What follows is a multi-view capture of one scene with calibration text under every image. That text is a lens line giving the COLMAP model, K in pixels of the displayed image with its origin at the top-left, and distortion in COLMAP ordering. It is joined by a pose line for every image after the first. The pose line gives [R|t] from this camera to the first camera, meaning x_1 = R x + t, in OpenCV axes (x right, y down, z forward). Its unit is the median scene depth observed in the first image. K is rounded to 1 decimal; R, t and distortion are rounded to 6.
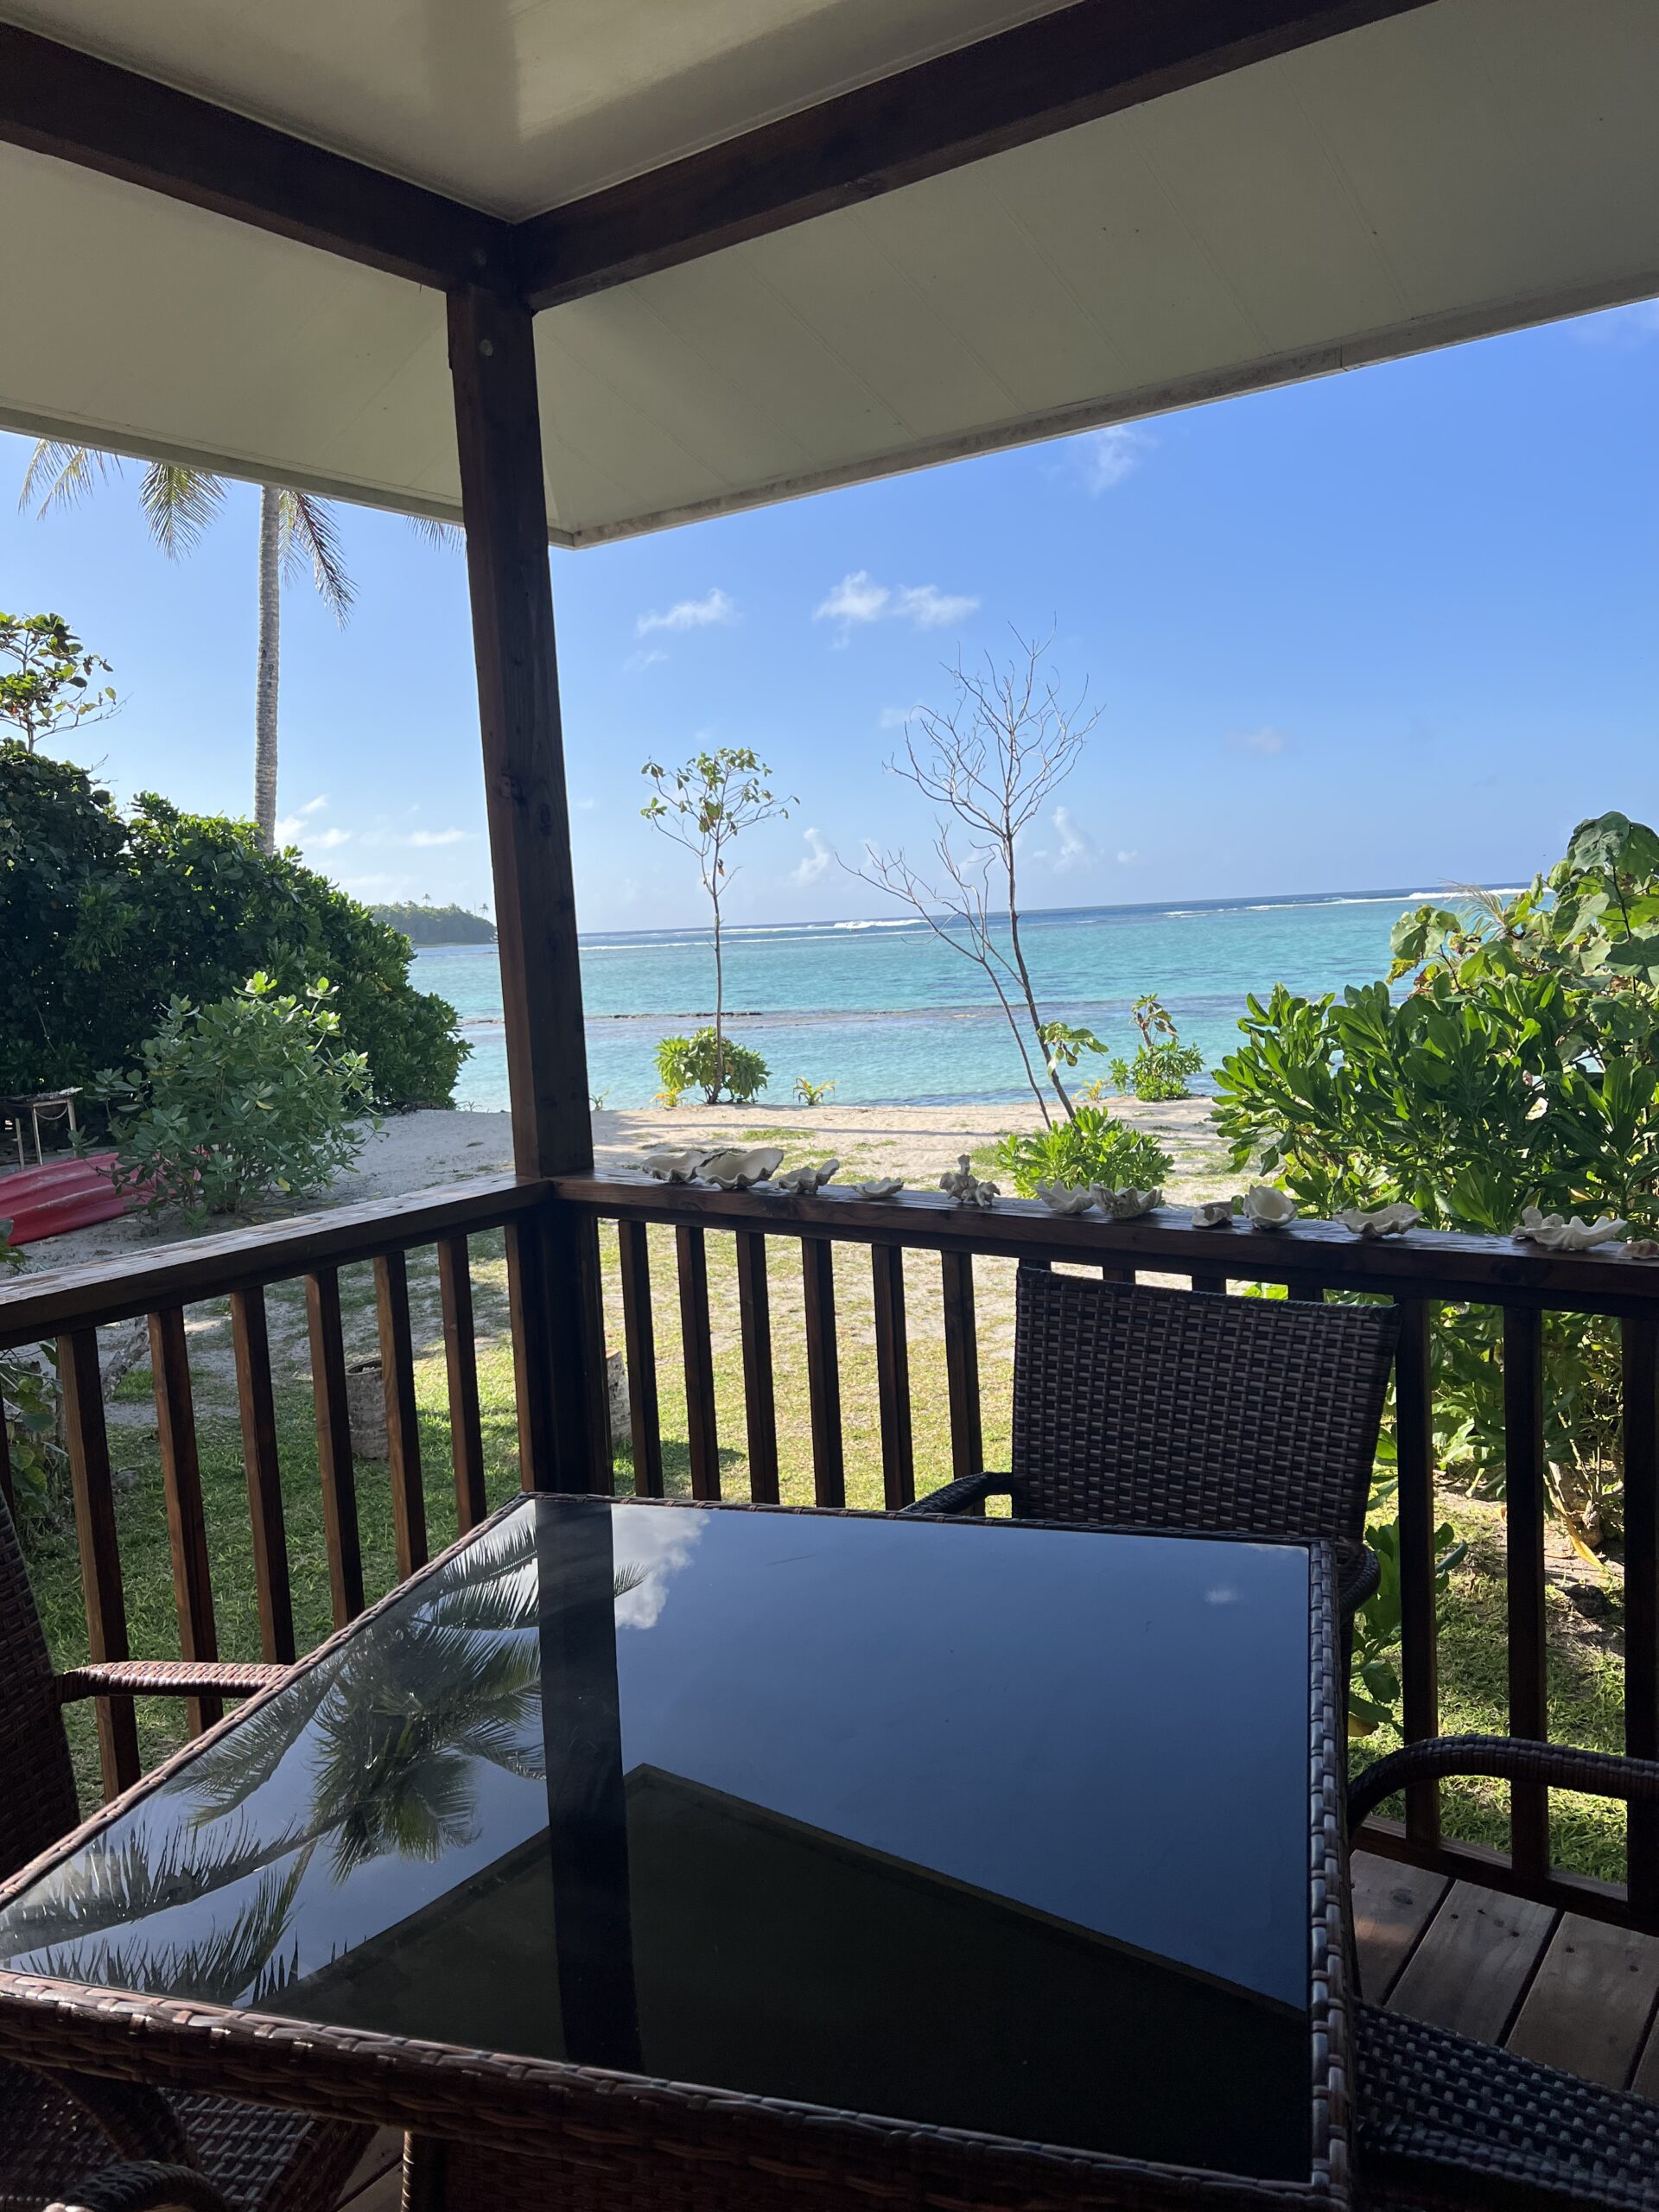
lens RADIAL K [[1677.8, 0, 799.2], [0, 1677.8, 1110.7], [0, 0, 1]] dist [0.091975, -0.097905]
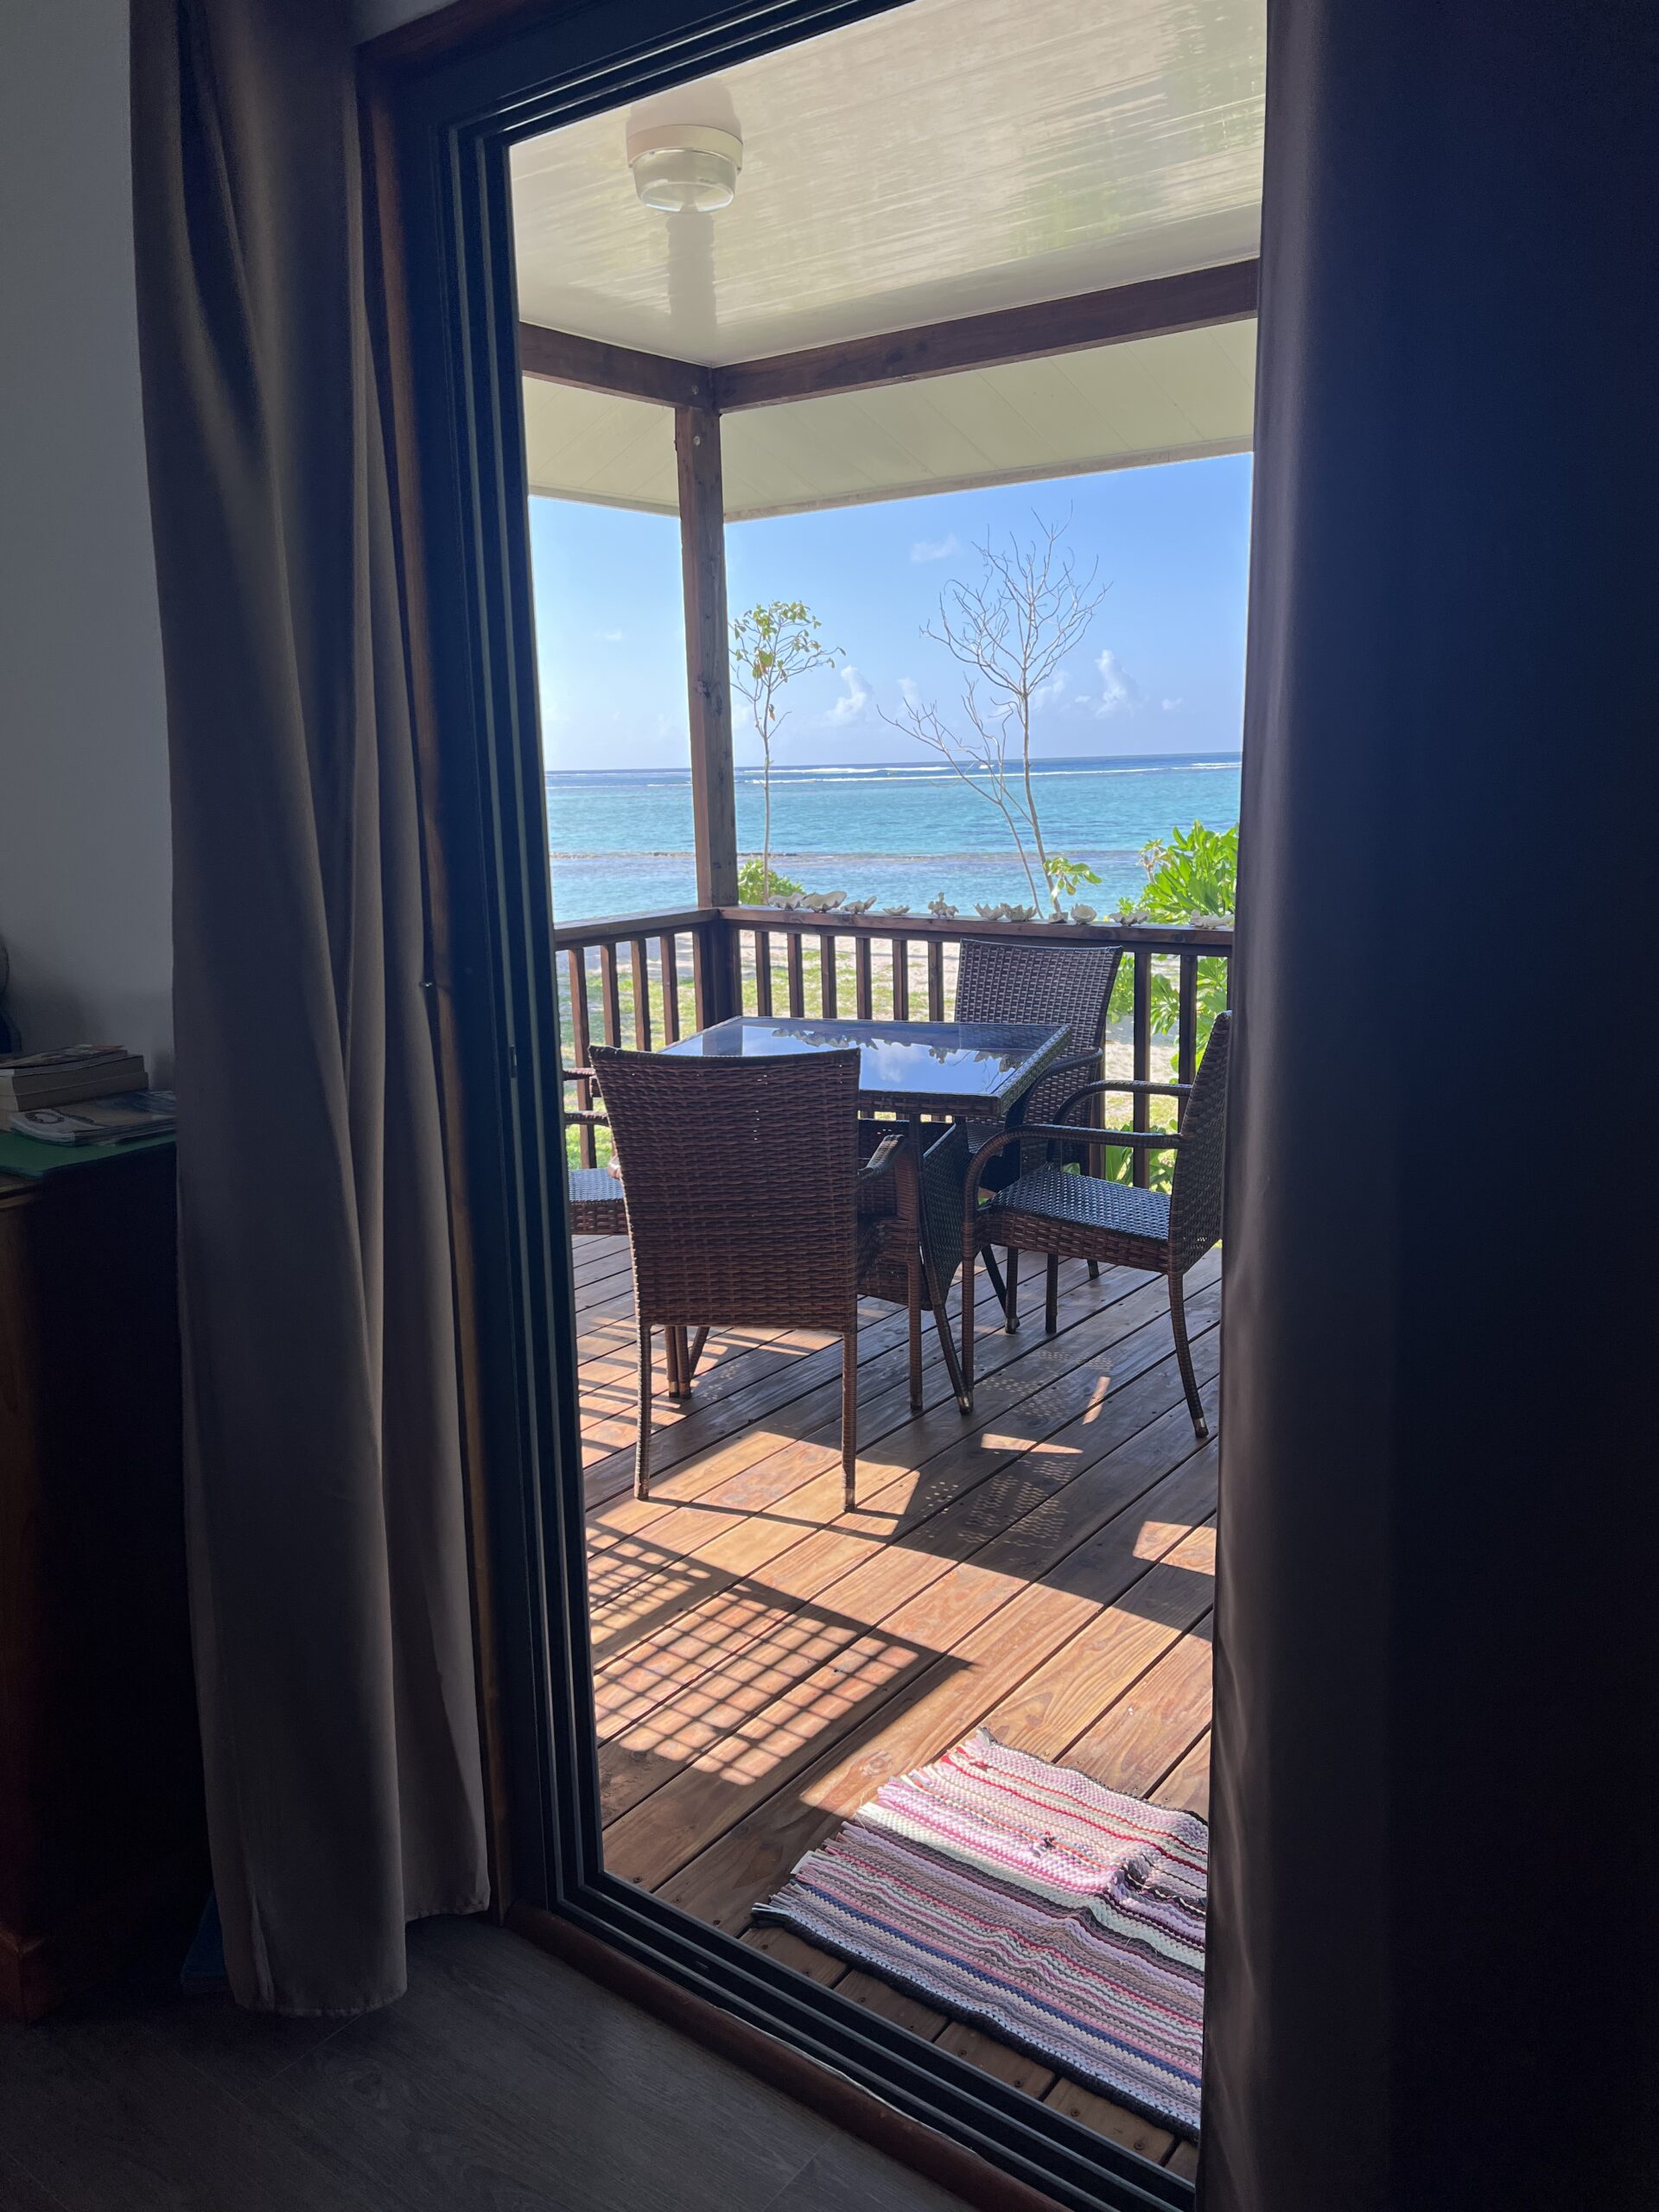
lens RADIAL K [[1677.8, 0, 799.2], [0, 1677.8, 1110.7], [0, 0, 1]] dist [0.091975, -0.097905]
pose [[0.999419, 0.030500, -0.015208, -0.005885], [-0.028975, 0.995335, 0.092026, 0.021136], [0.017944, -0.091532, 0.995640, -0.196263]]
